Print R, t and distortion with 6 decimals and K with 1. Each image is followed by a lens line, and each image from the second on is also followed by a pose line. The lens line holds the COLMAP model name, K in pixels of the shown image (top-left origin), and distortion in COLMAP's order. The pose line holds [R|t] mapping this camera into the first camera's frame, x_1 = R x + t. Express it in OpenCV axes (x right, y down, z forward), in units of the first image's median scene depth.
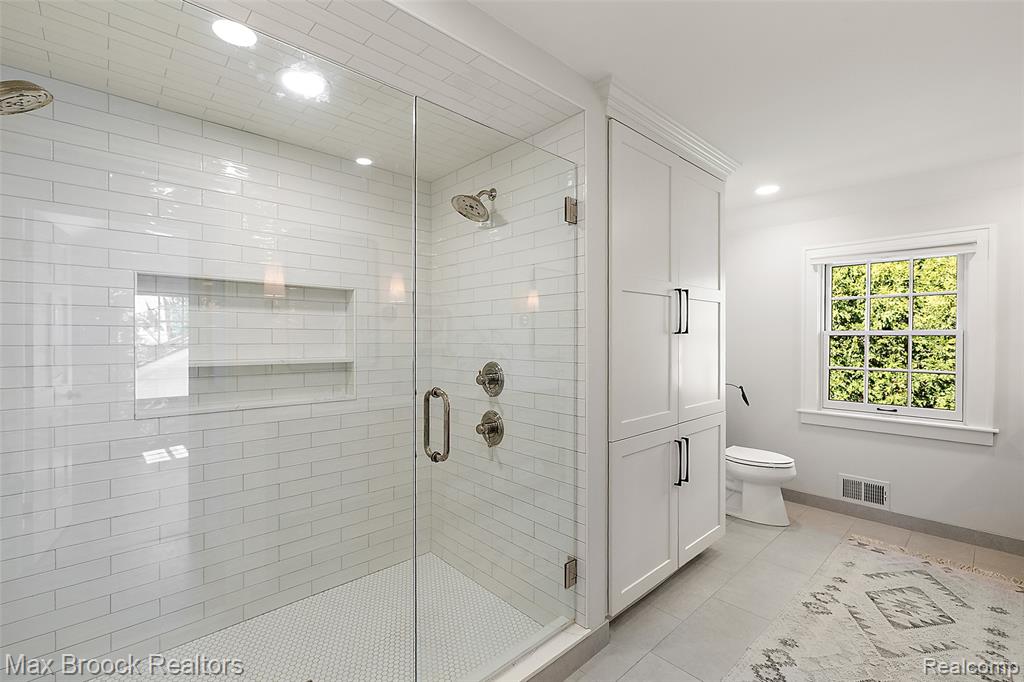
lens RADIAL K [[449.5, 0, 512.4], [0, 449.5, 338.3], [0, 0, 1]] dist [0.000418, 0.000288]
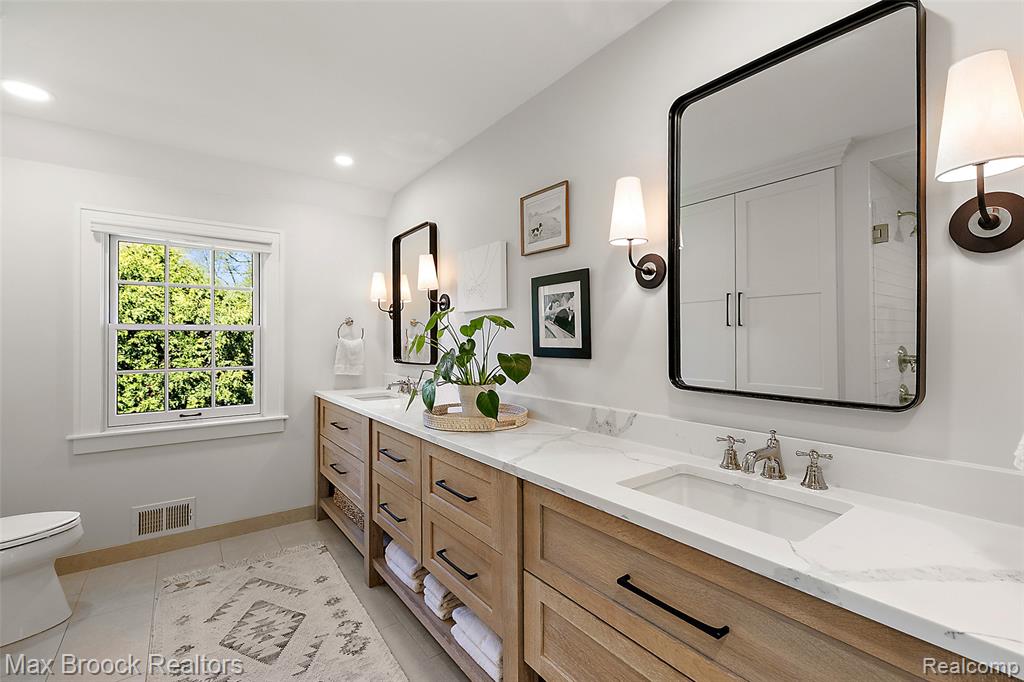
lens RADIAL K [[449.5, 0, 512.4], [0, 449.5, 338.3], [0, 0, 1]] dist [0.000418, 0.000288]
pose [[0.107633, 0.002951, 0.994186, 0.025510], [0.006667, 0.999971, -0.003690, 0.015562], [-0.994168, 0.007026, 0.107610, 0.258540]]
